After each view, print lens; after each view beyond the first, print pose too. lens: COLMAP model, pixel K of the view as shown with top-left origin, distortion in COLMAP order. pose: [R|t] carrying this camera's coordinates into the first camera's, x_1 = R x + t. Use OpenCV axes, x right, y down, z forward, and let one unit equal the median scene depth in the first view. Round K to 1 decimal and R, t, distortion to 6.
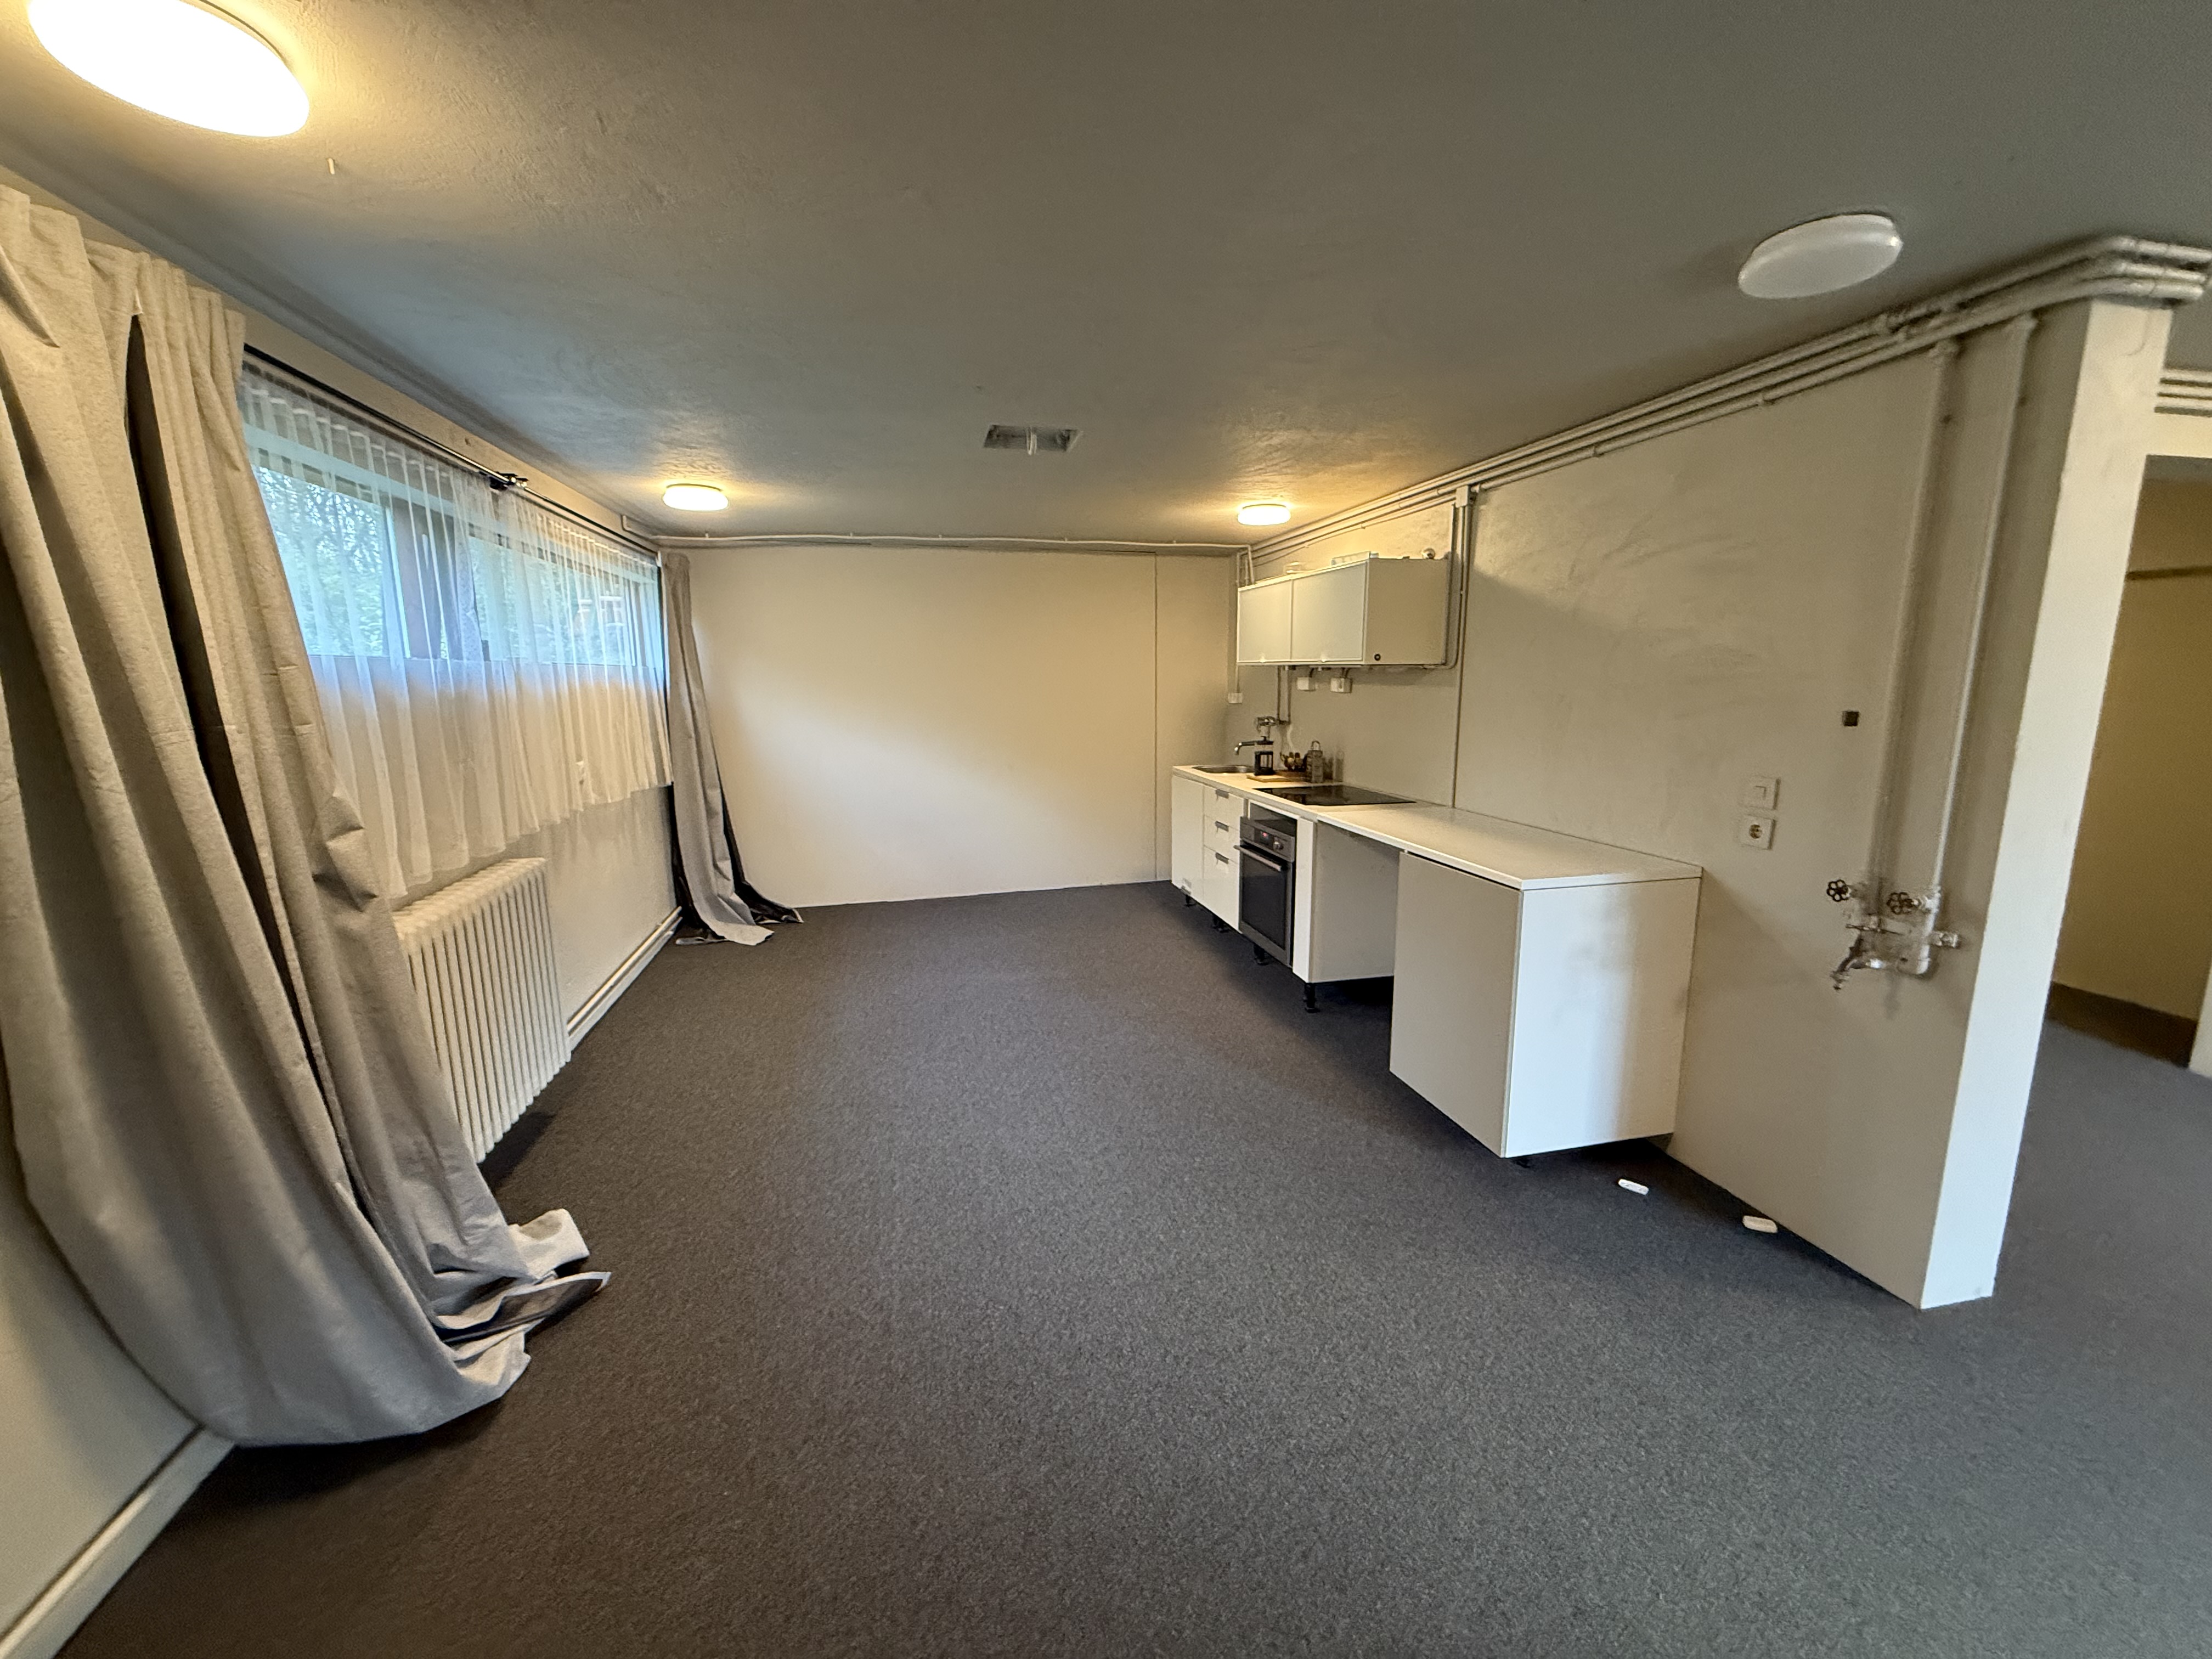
lens RADIAL K [[883.2, 0, 1098.2], [0, 883.2, 823.8], [0, 0, 1]] dist [-0.001093, 0.000086]
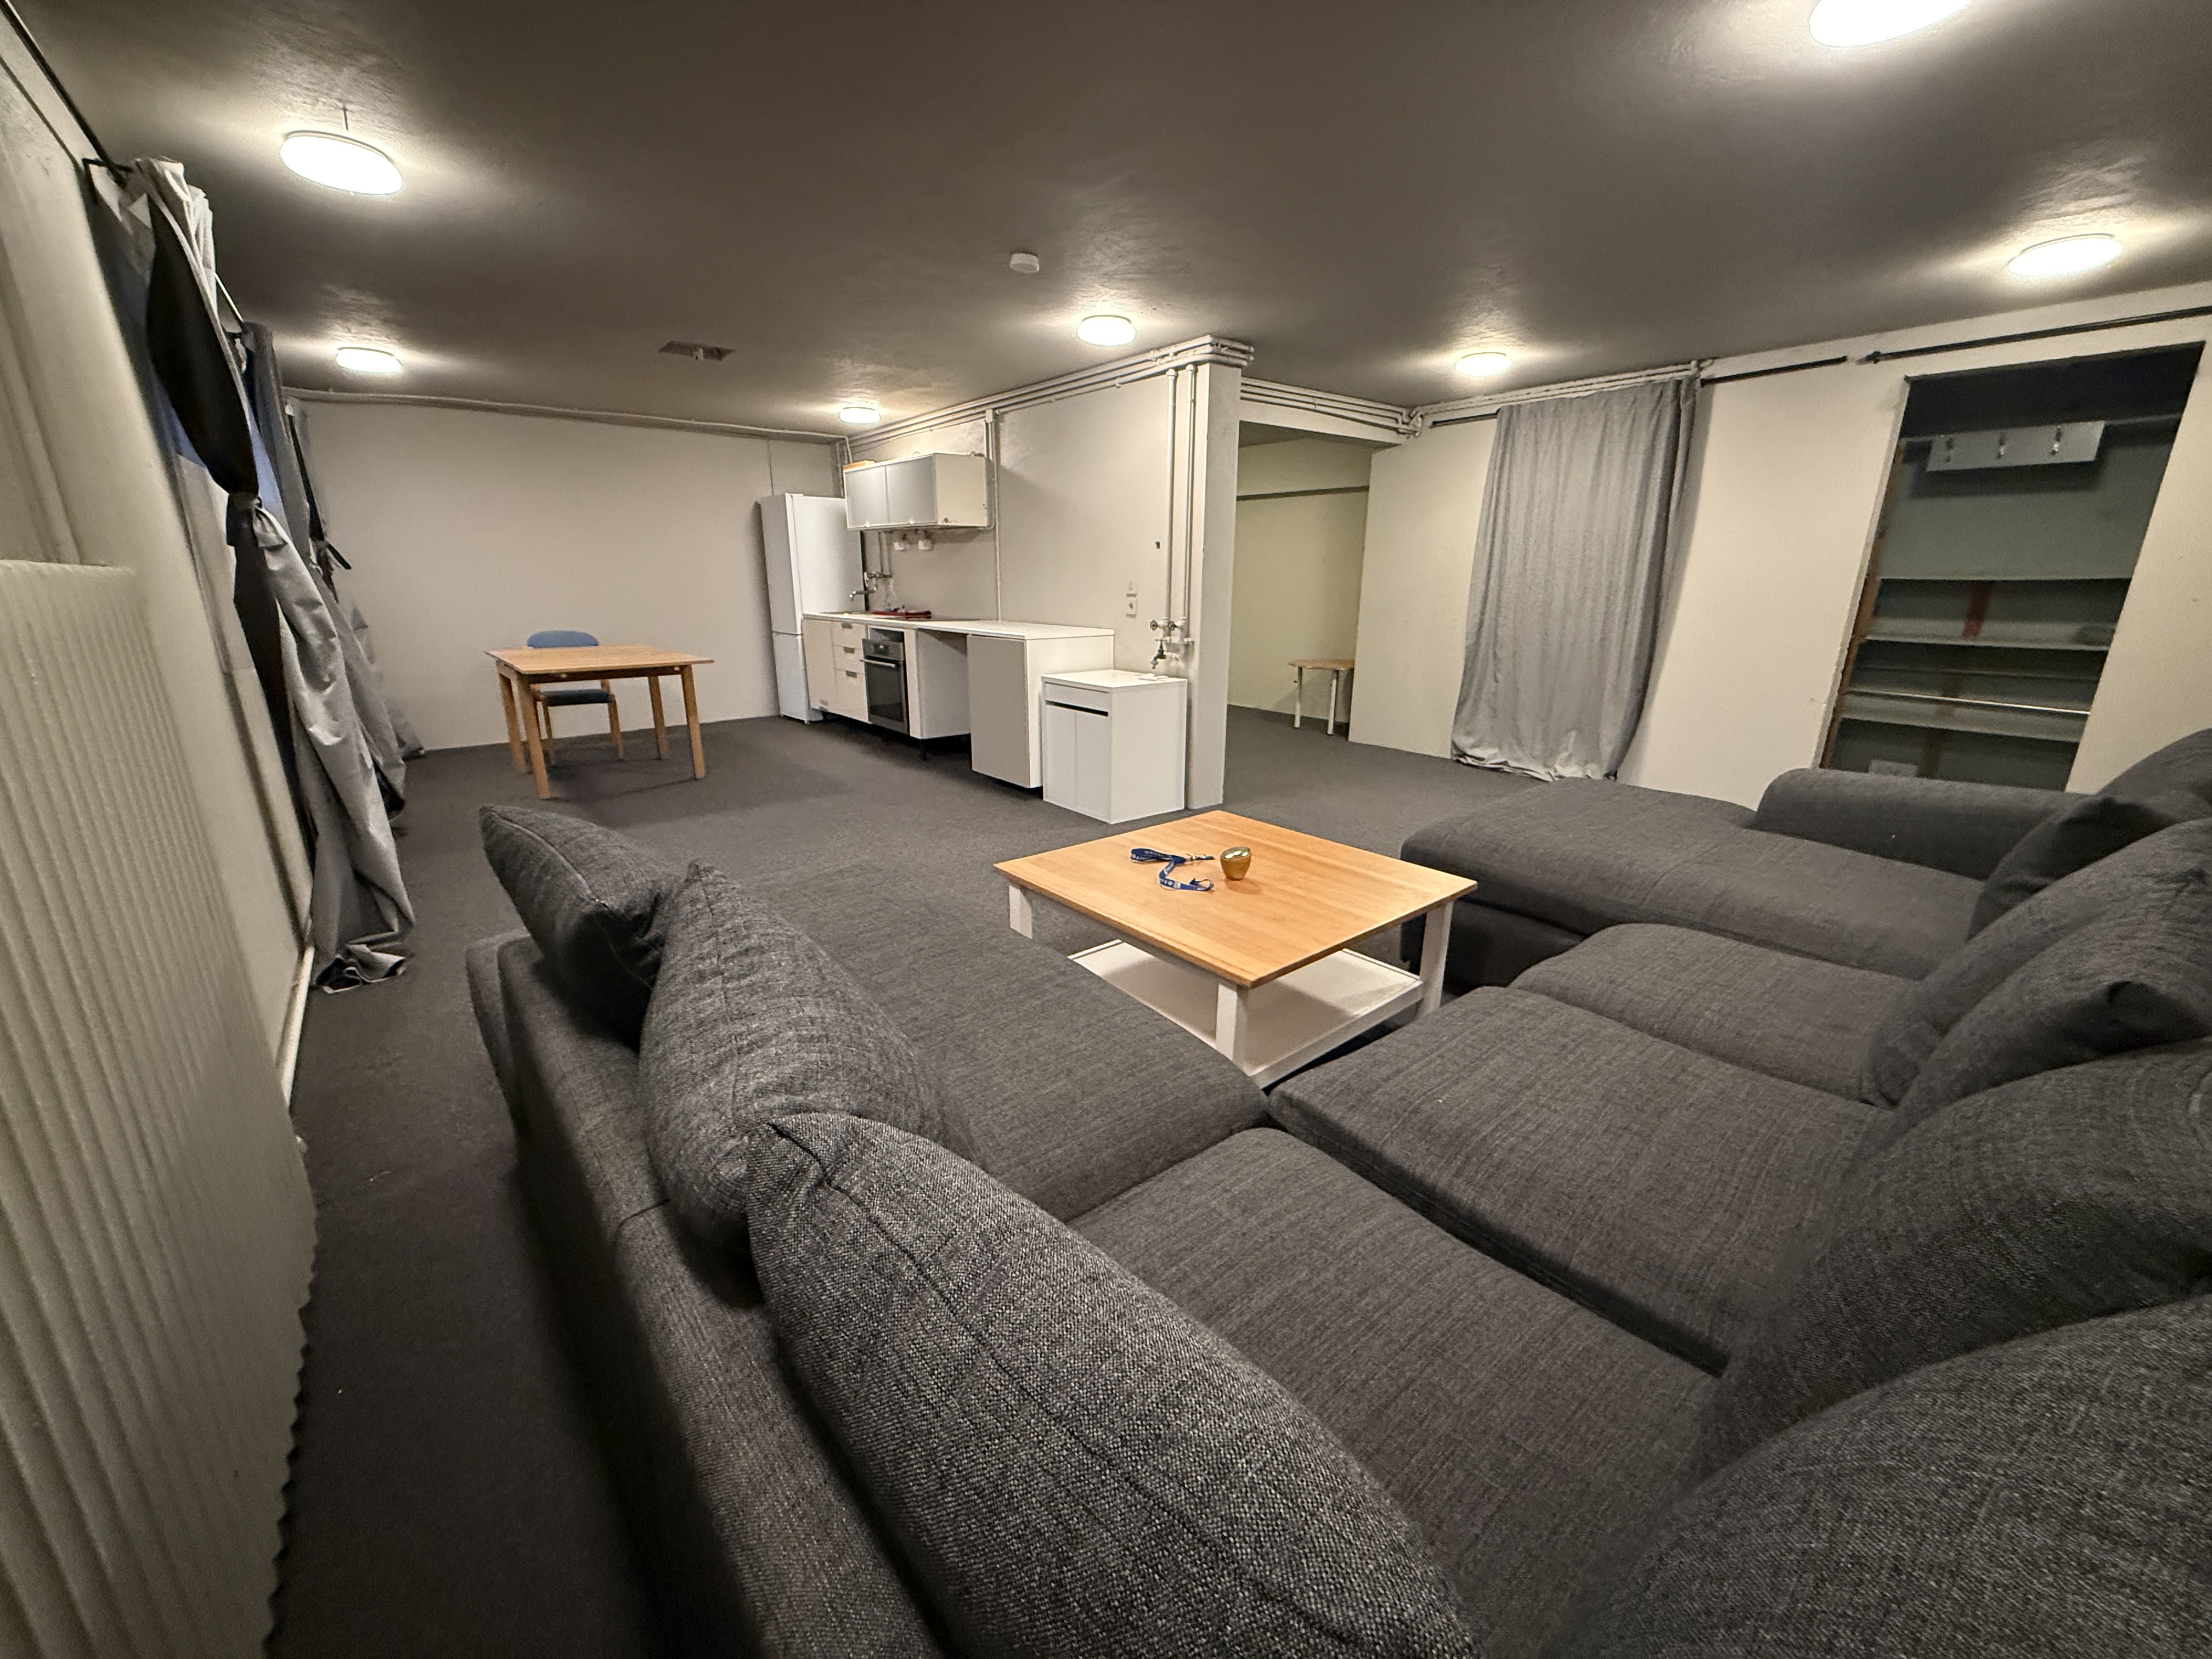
lens RADIAL K [[883.2, 0, 1098.2], [0, 883.2, 823.8], [0, 0, 1]] dist [-0.001093, 0.000086]
pose [[0.902471, -0.109809, 0.416518, -0.135073], [0.064164, 0.990443, 0.122092, 0.154827], [-0.425944, -0.083460, 0.900892, -0.511434]]
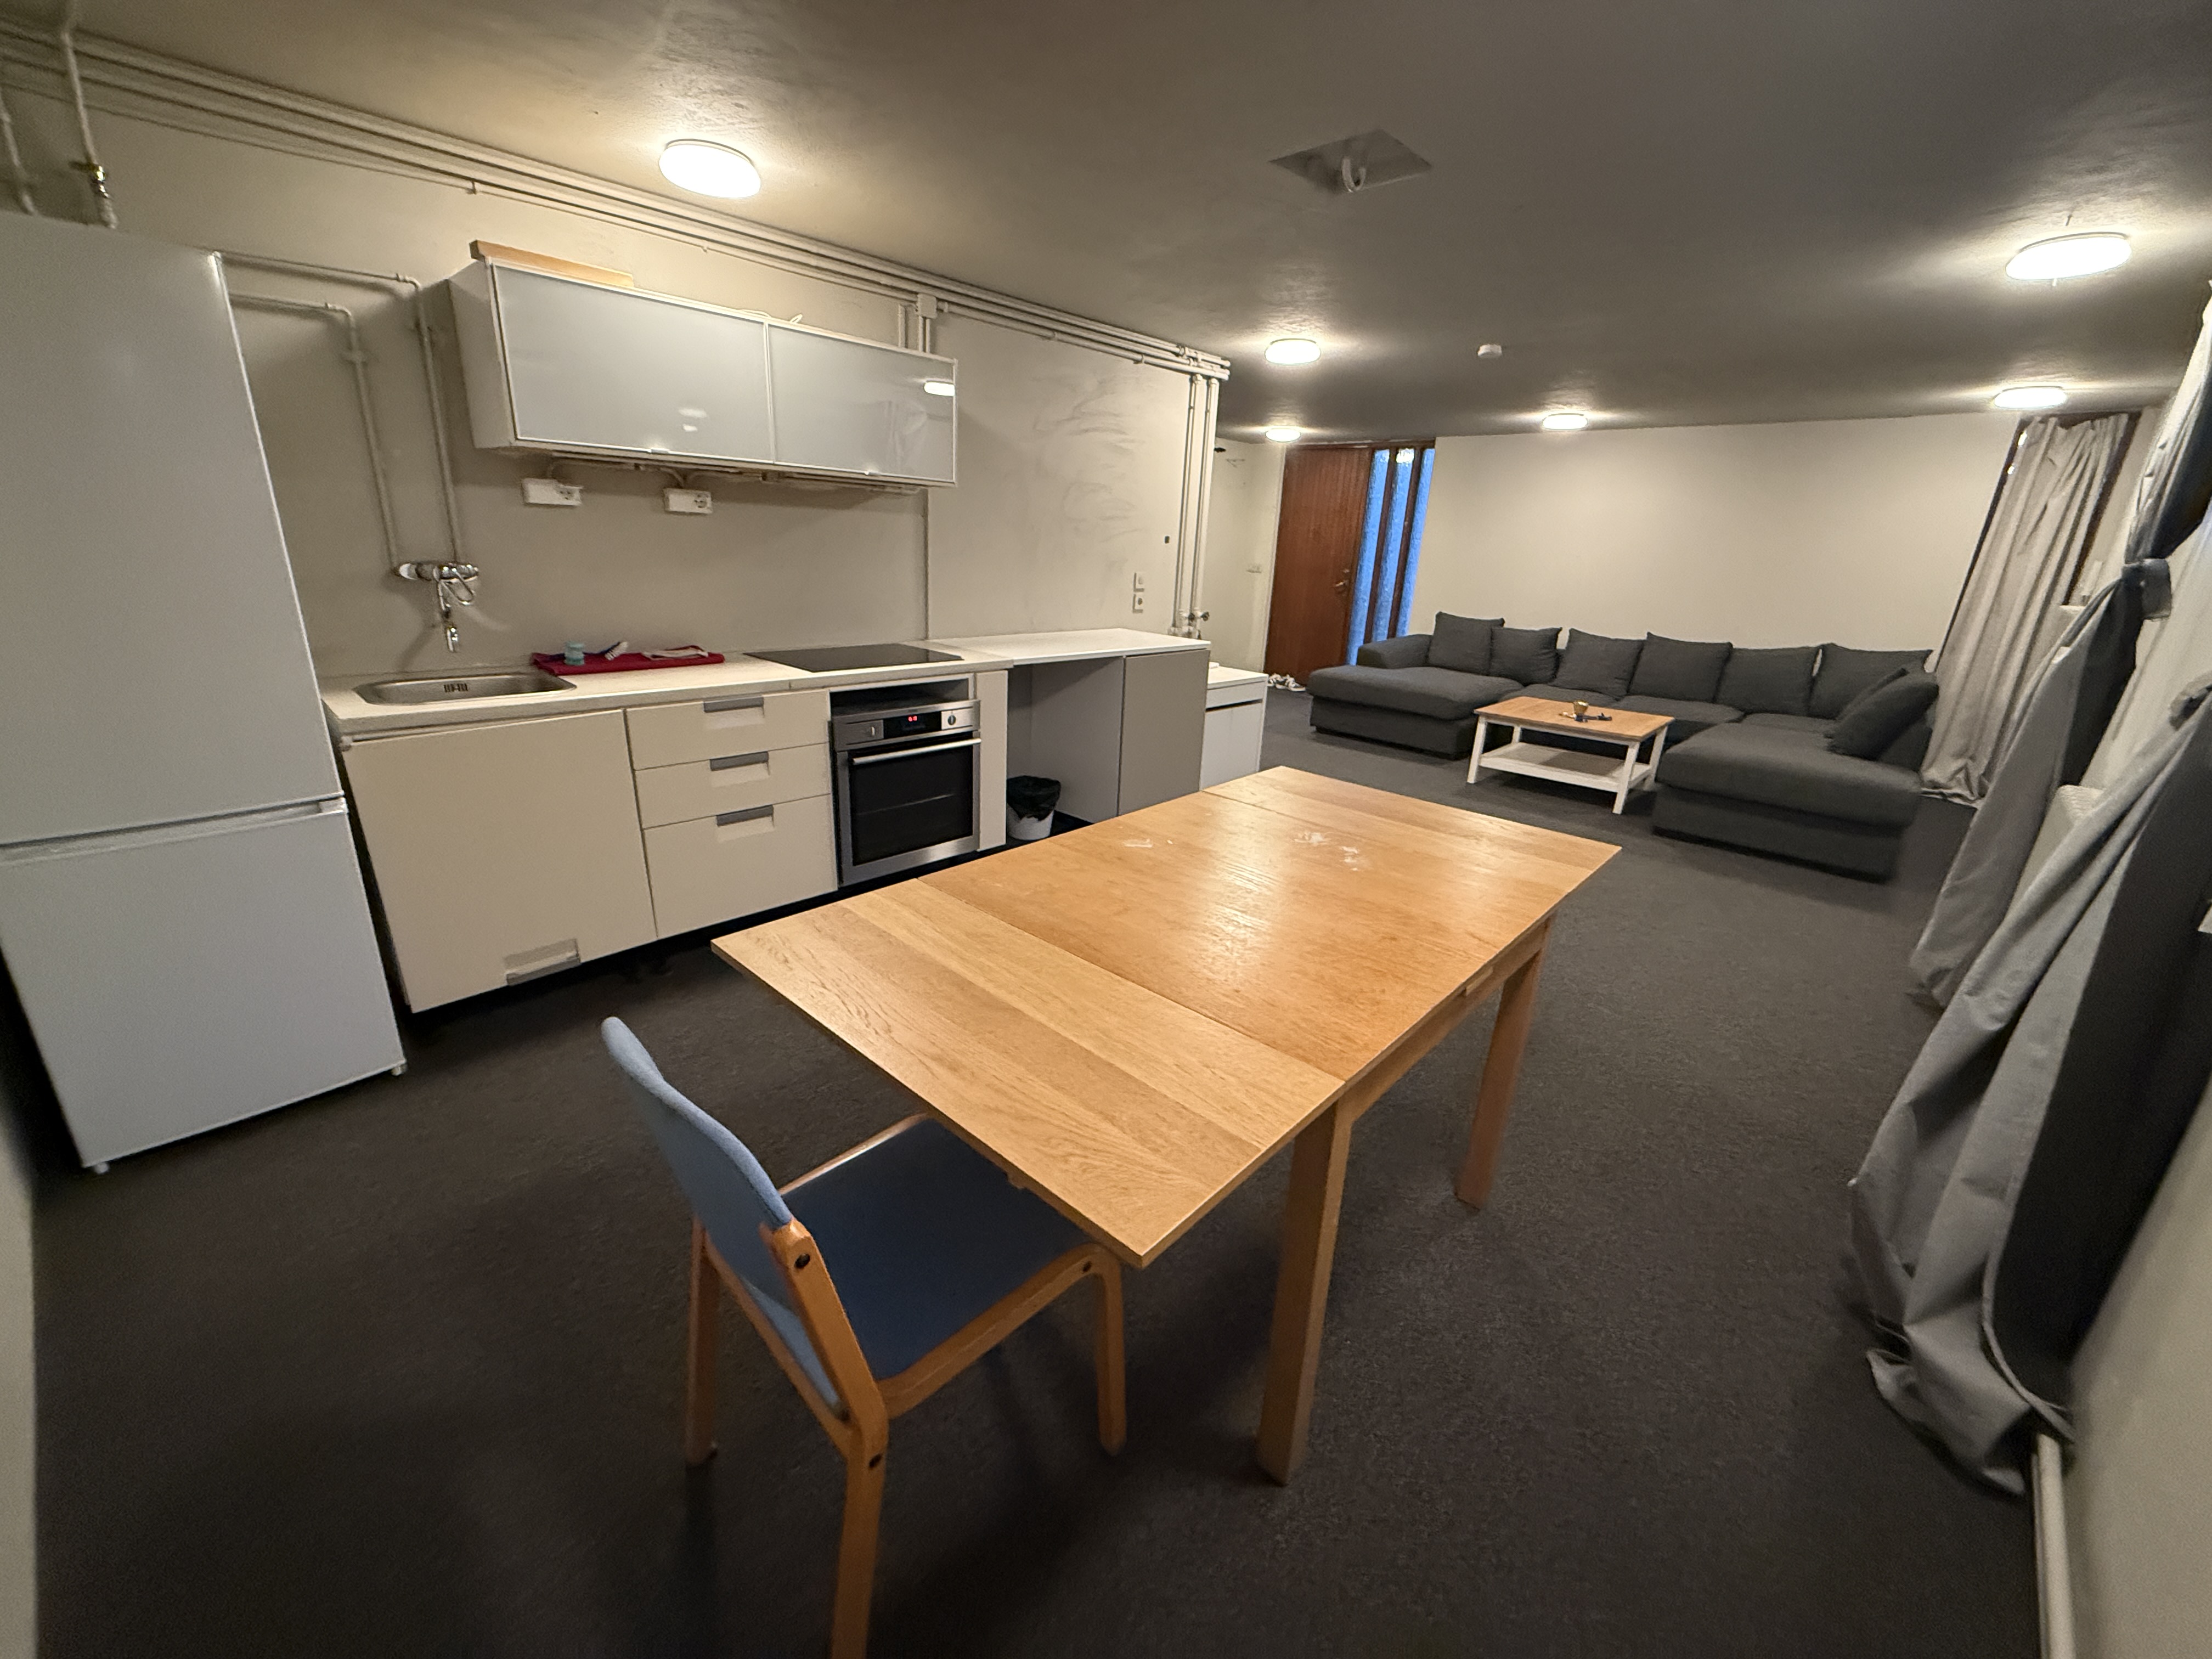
lens RADIAL K [[883.2, 0, 1098.2], [0, 883.2, 823.8], [0, 0, 1]] dist [-0.001093, 0.000086]
pose [[-0.551605, -0.275907, 0.787151, -0.538931], [0.099823, 0.915088, 0.390703, -0.192860], [-0.828111, 0.294090, -0.477225, 1.329514]]
